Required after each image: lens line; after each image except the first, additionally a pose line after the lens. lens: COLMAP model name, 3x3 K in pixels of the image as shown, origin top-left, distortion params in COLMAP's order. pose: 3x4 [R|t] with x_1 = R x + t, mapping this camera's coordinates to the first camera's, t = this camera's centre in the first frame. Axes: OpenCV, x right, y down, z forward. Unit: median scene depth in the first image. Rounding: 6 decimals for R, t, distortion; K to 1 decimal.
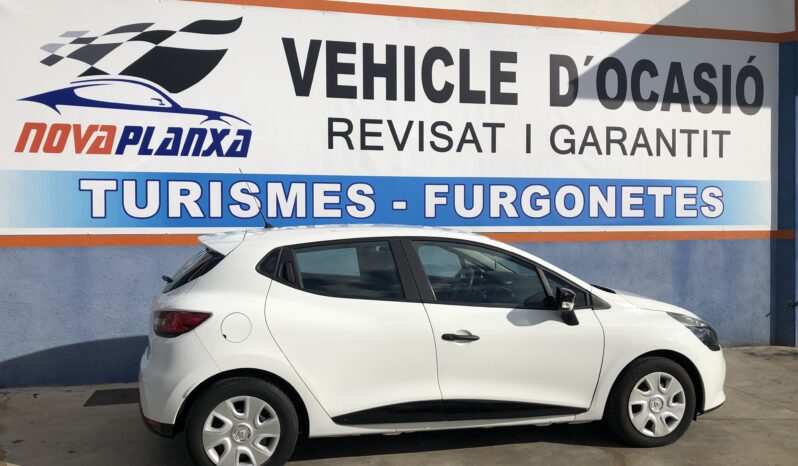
lens RADIAL K [[648.9, 0, 398.0], [0, 648.9, 232.1], [0, 0, 1]] dist [-0.002362, 0.000888]
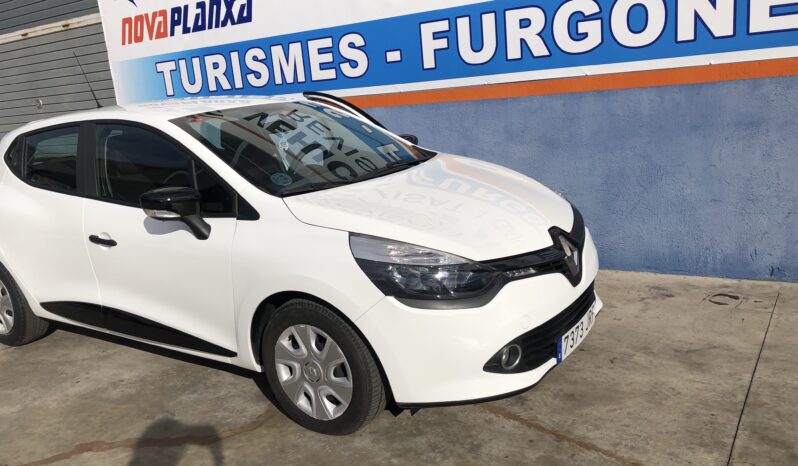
lens RADIAL K [[648.9, 0, 399.3], [0, 648.9, 234.3], [0, 0, 1]] dist [-0.002362, 0.000888]
pose [[0.688775, 0.103325, -0.717574, 0.636317], [0.078184, 0.973433, 0.215212, 0.000419], [0.720747, -0.204335, 0.662398, 0.465843]]
